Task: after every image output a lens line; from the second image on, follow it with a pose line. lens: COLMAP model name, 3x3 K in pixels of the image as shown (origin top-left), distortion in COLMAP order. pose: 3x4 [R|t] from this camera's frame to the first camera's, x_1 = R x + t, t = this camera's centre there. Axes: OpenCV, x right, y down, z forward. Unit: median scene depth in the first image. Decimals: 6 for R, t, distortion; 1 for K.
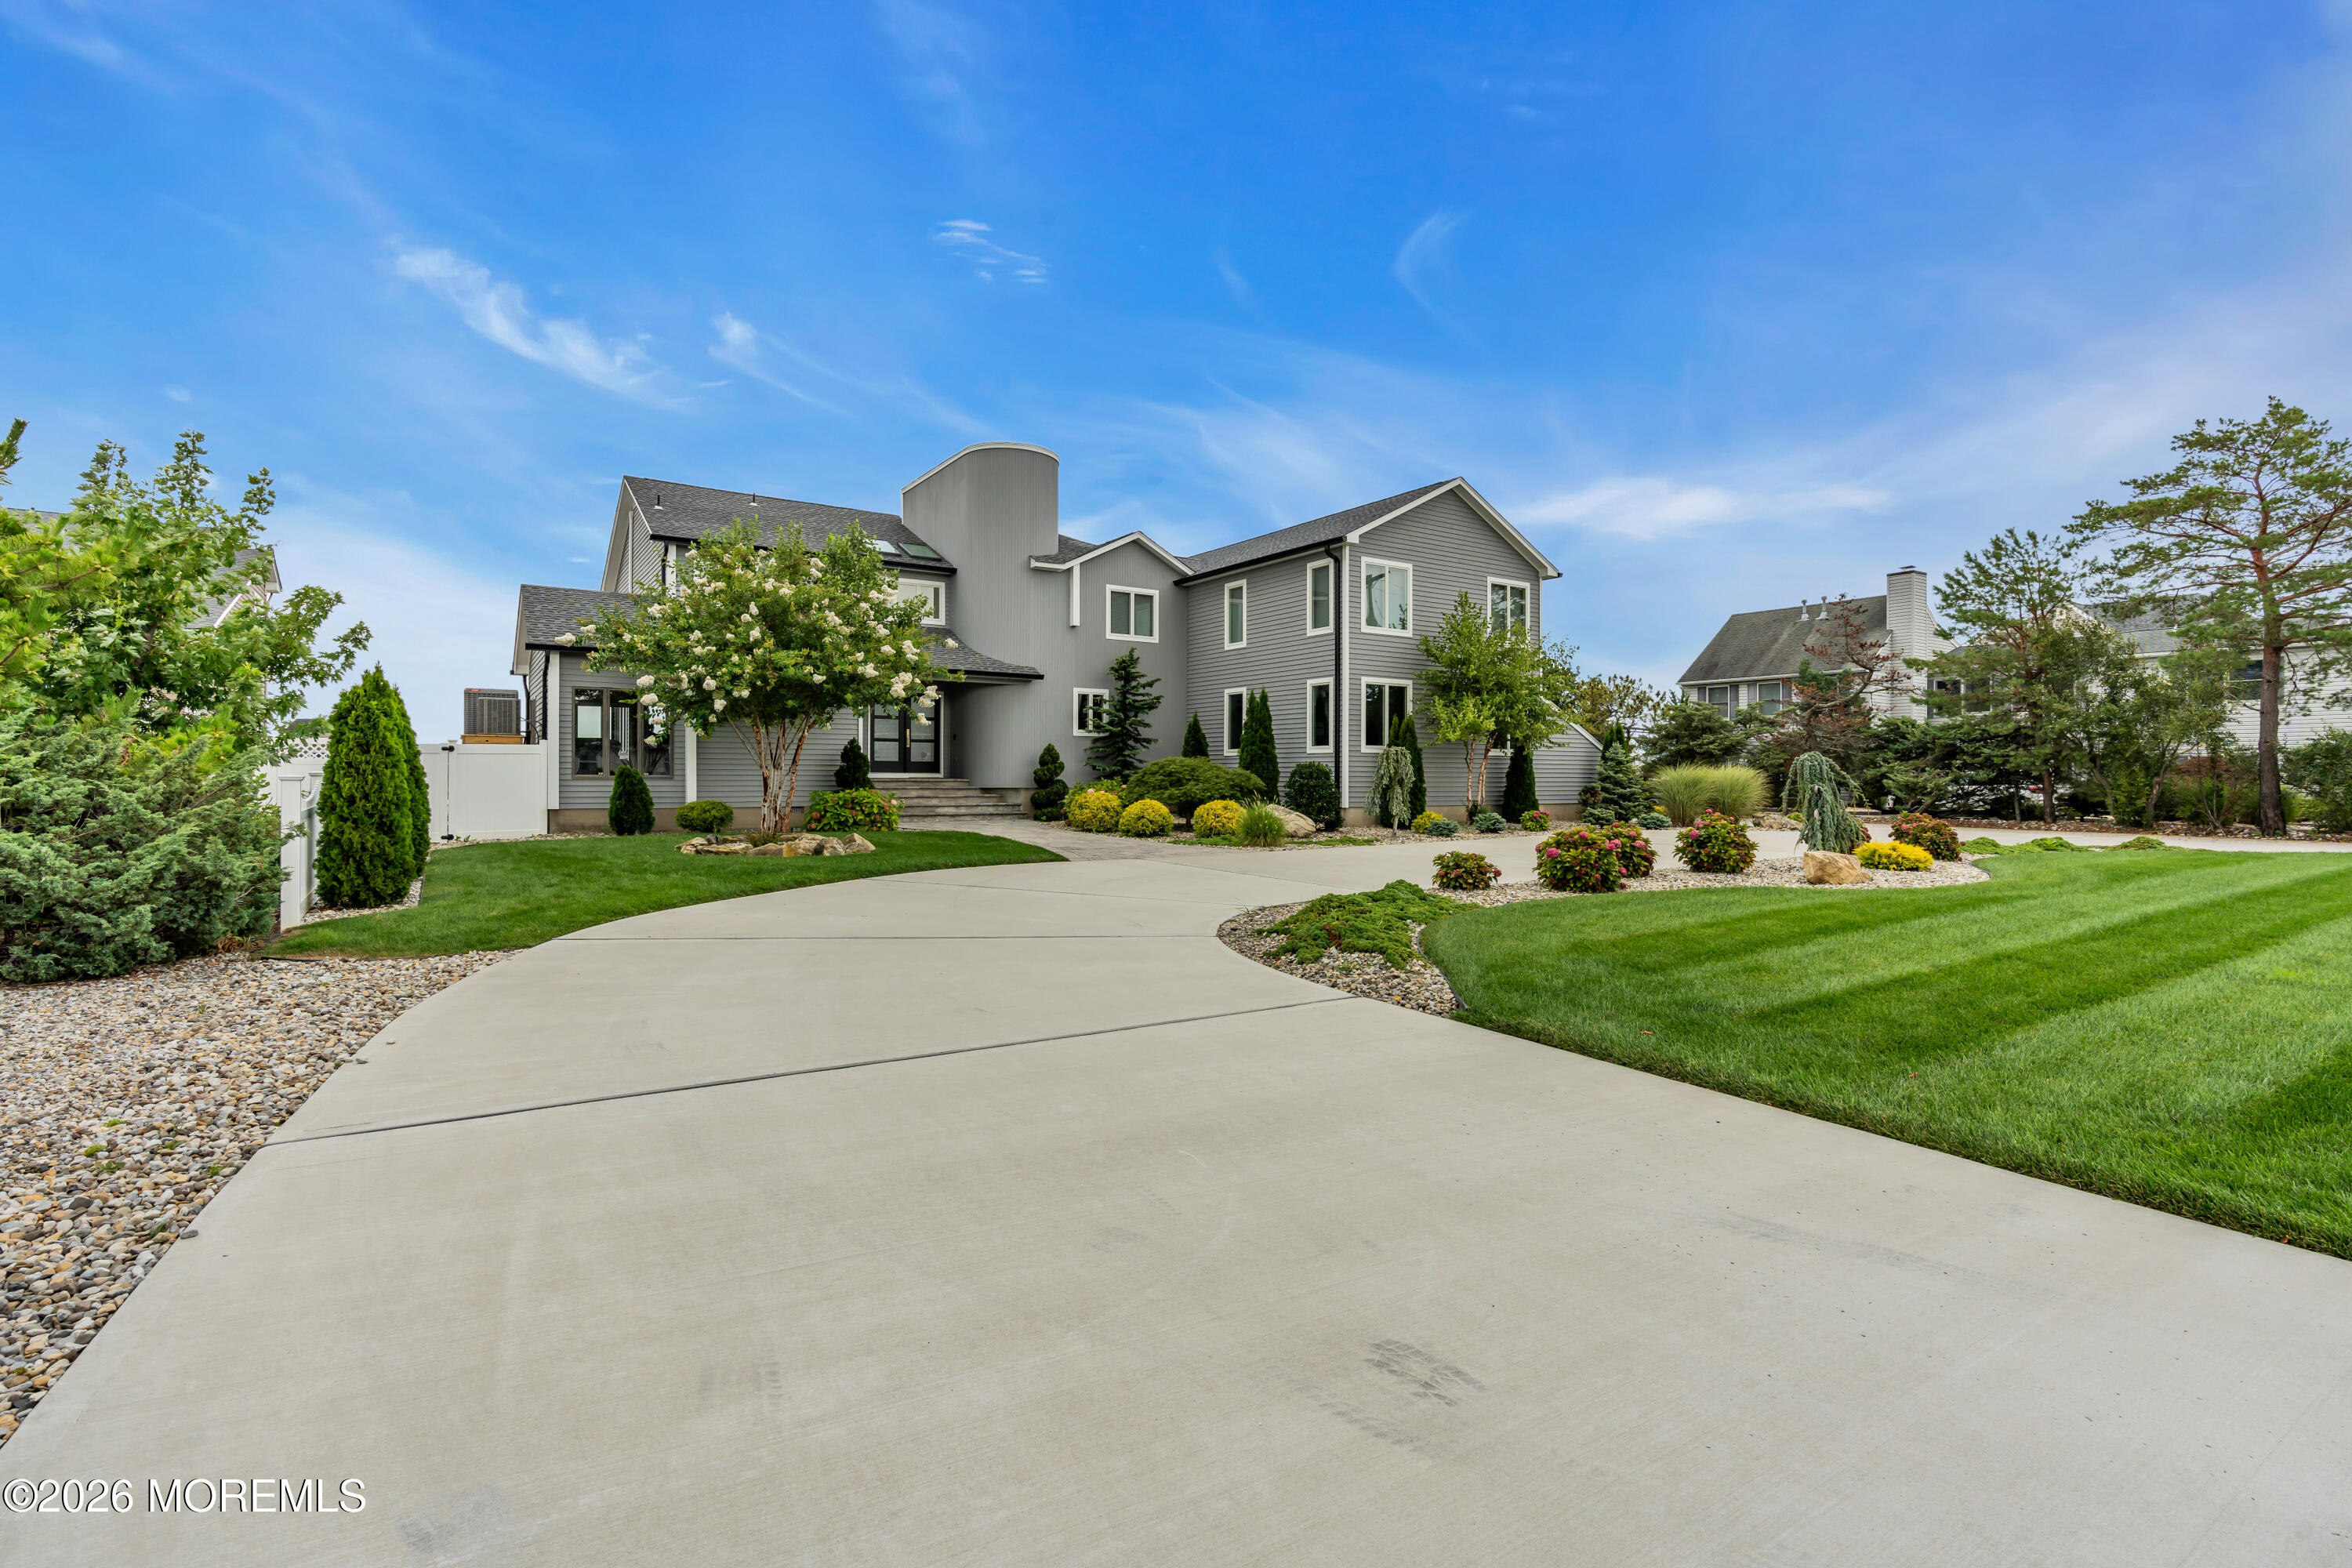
lens RADIAL K [[1127.9, 0, 1171.5], [0, 1127.9, 783.6], [0, 0, 1]] dist [-0.015667, 0.008541]
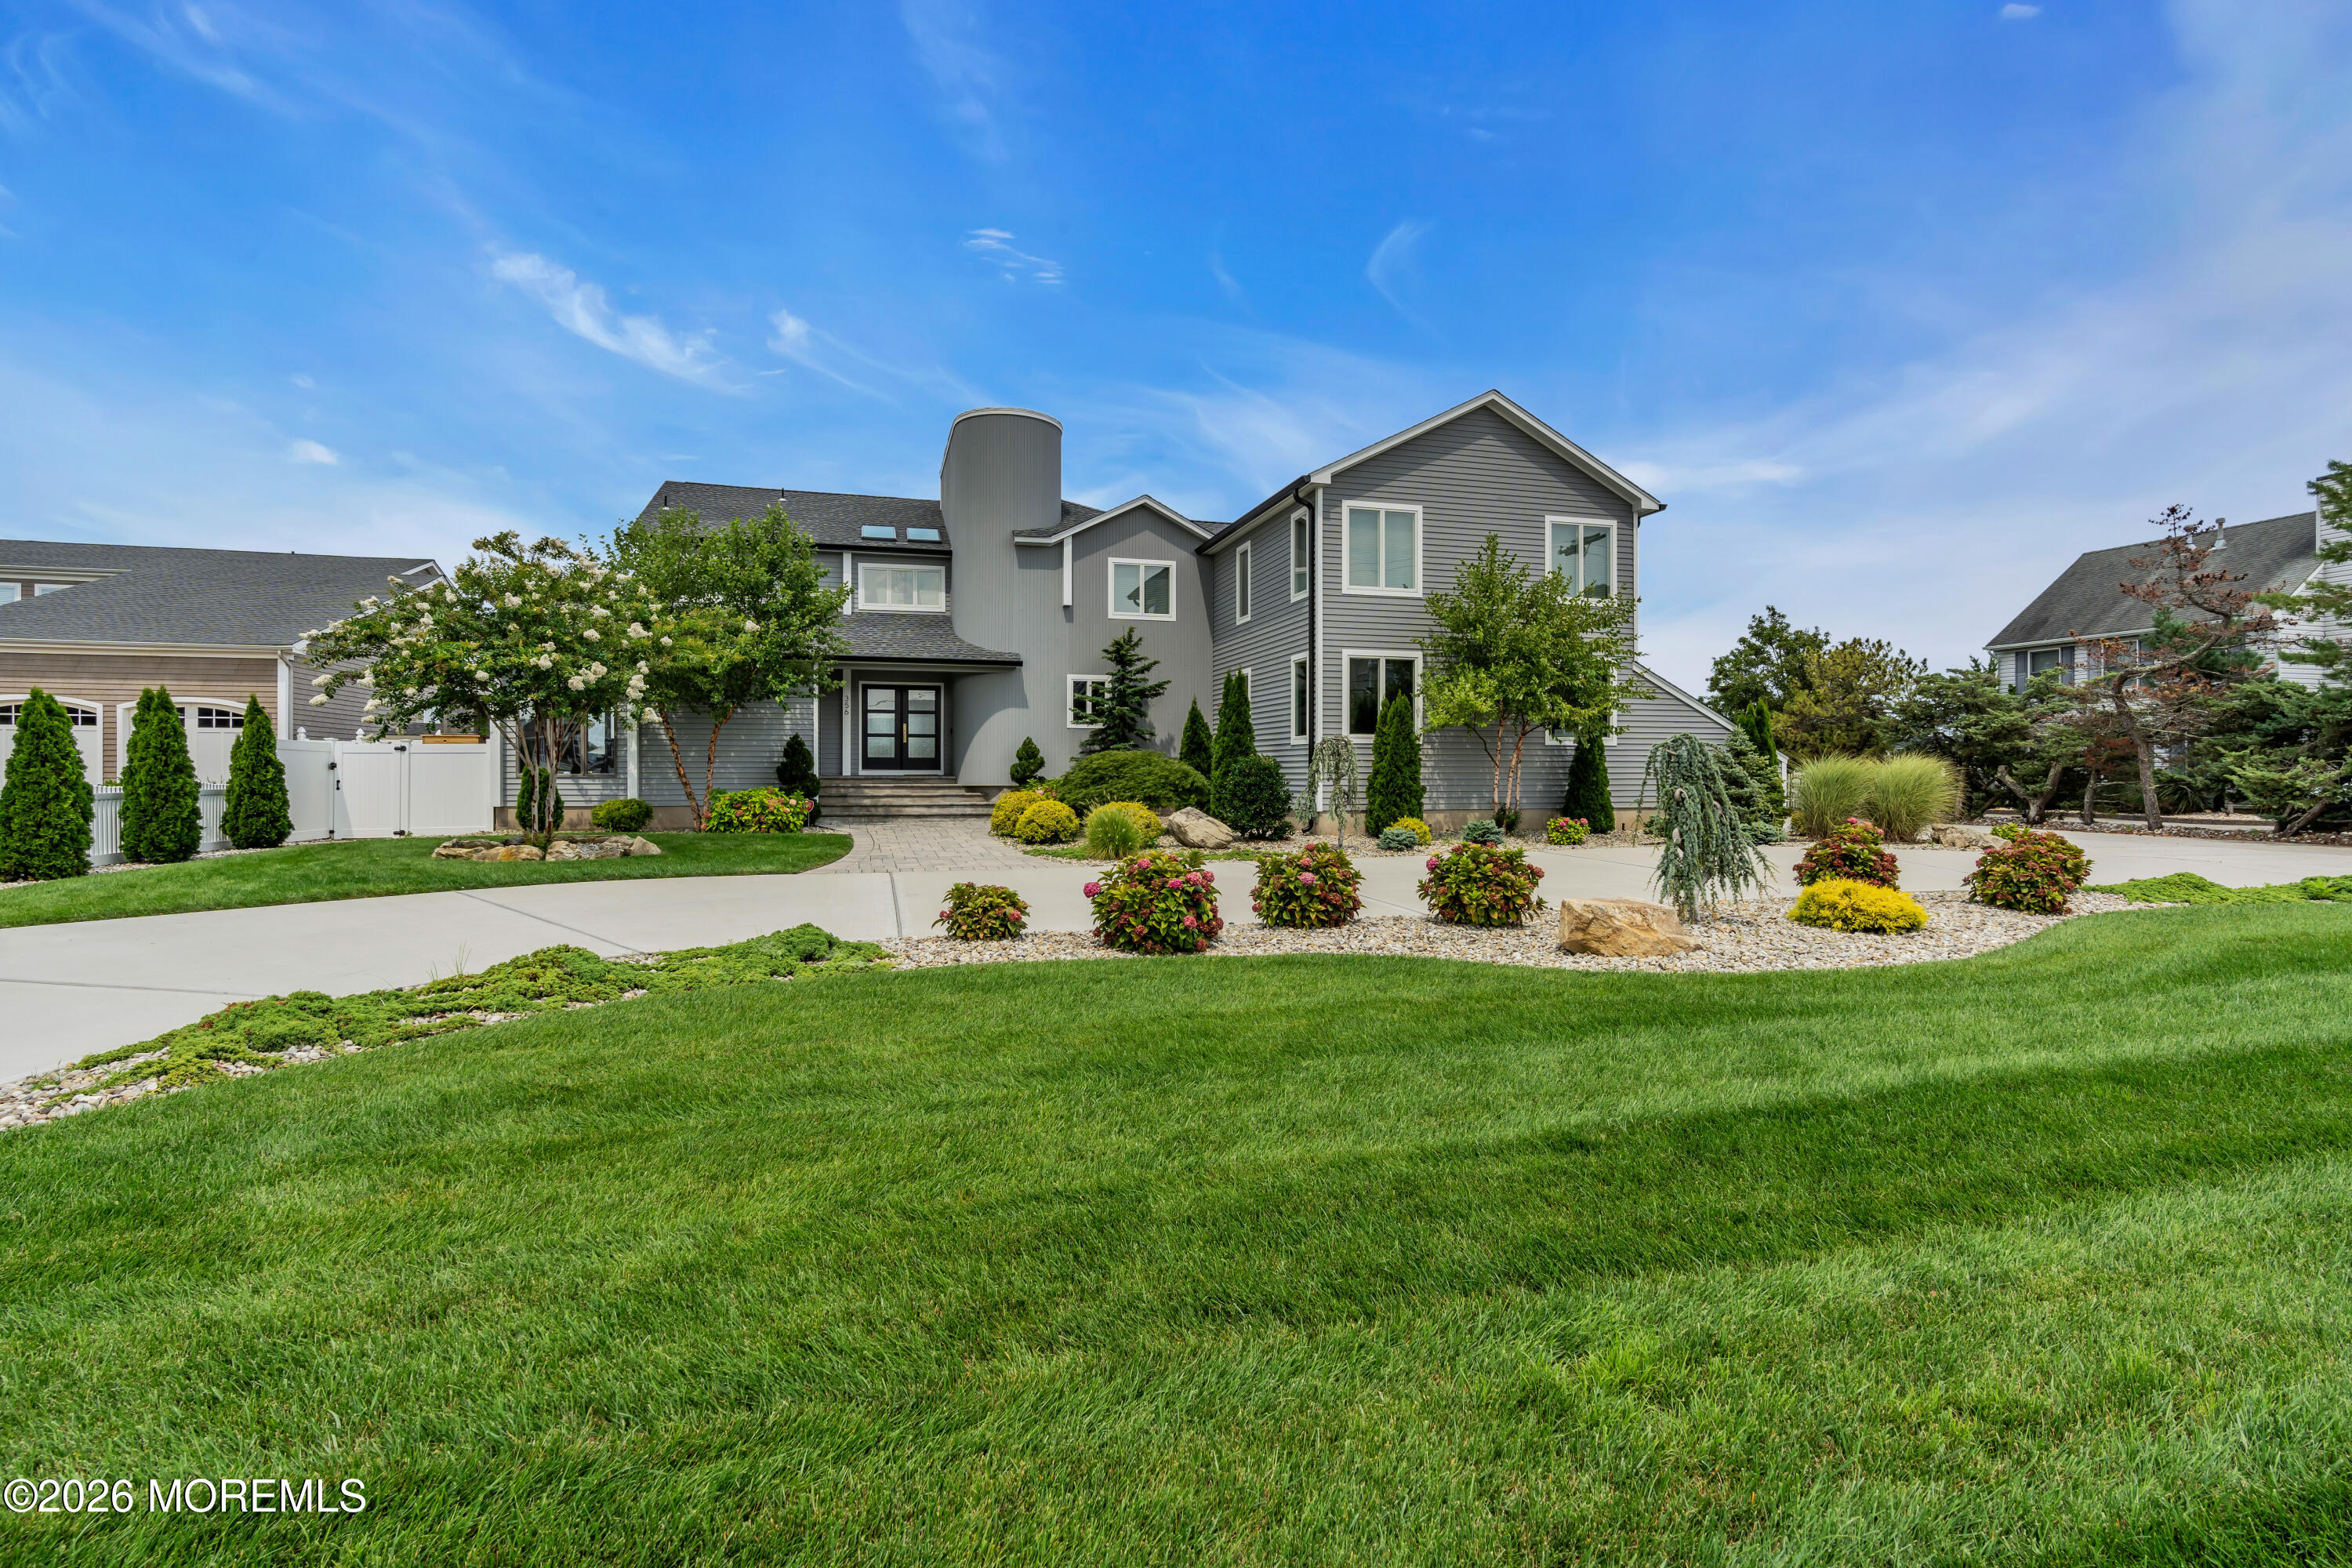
lens RADIAL K [[1127.9, 0, 1171.5], [0, 1127.9, 783.6], [0, 0, 1]] dist [-0.015667, 0.008541]
pose [[0.946939, 0.001435, -0.321411, 0.281804], [-0.000083, 0.999991, 0.004221, -0.002019], [0.321415, -0.003971, 0.946930, 0.178799]]
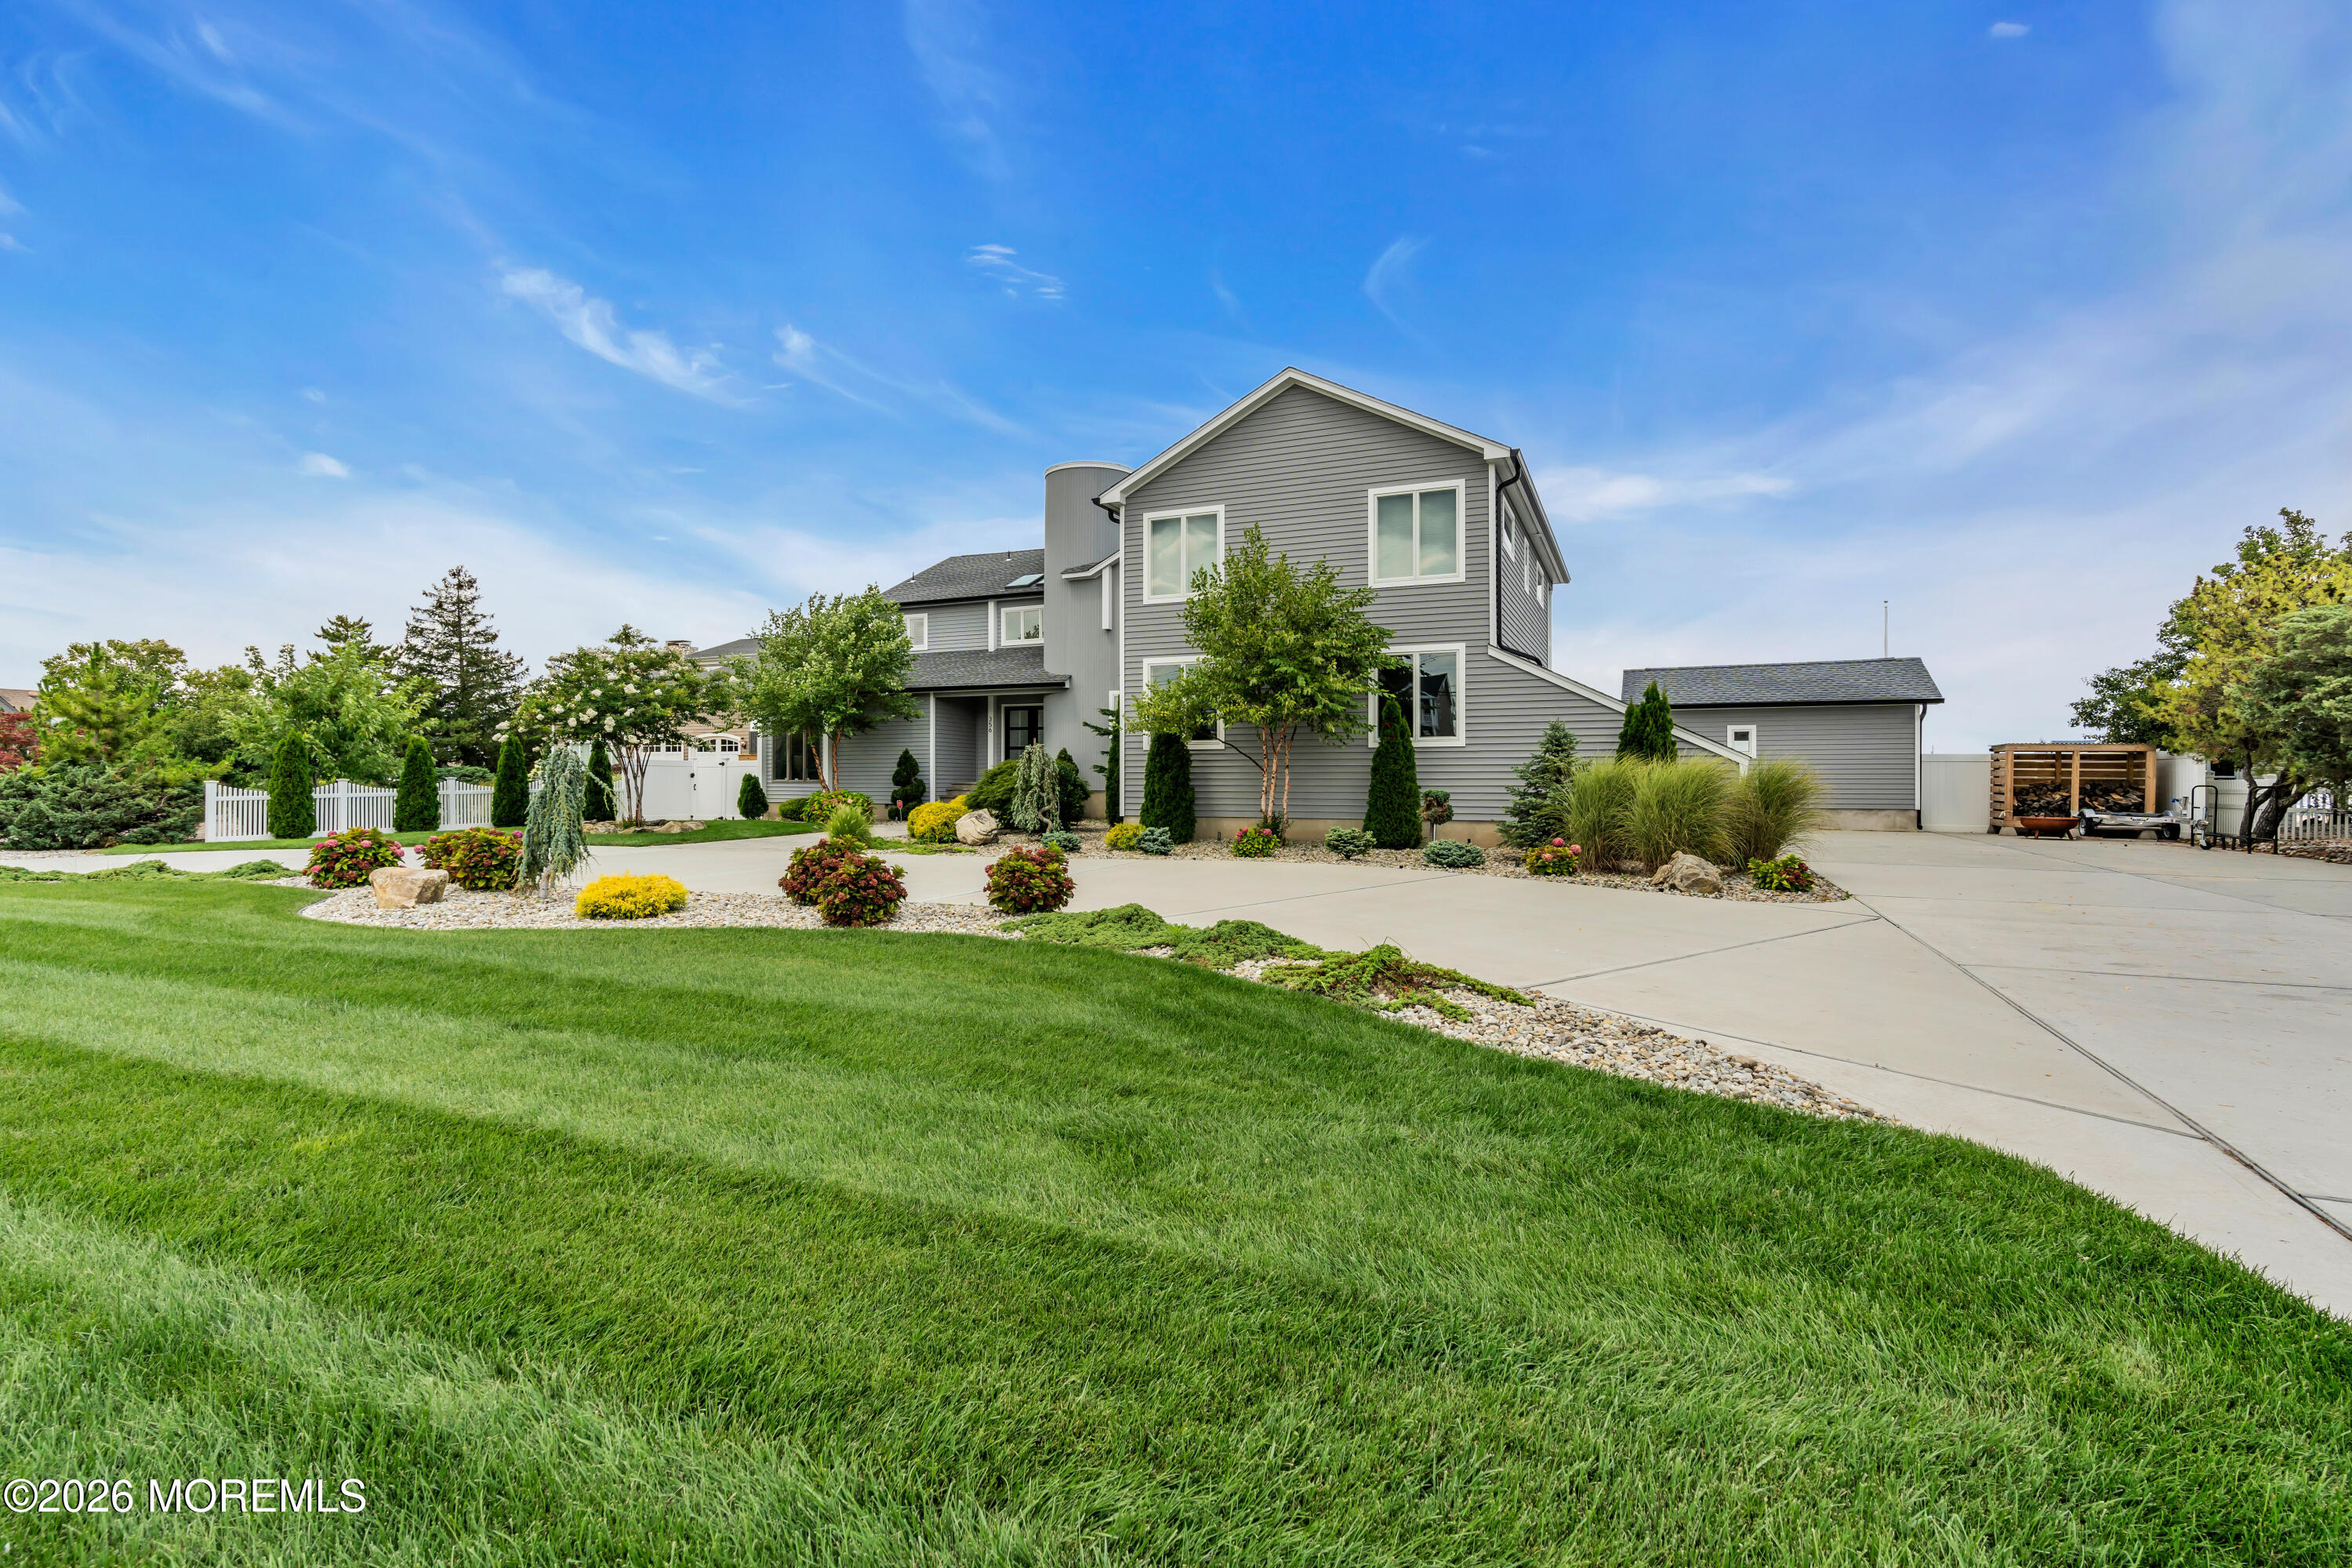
lens RADIAL K [[1127.9, 0, 1171.5], [0, 1127.9, 783.6], [0, 0, 1]] dist [-0.015667, 0.008541]
pose [[0.524845, -0.000586, -0.851197, 0.797012], [-0.004254, 0.999985, -0.003312, -0.000133], [0.851187, 0.005359, 0.524835, 0.527098]]
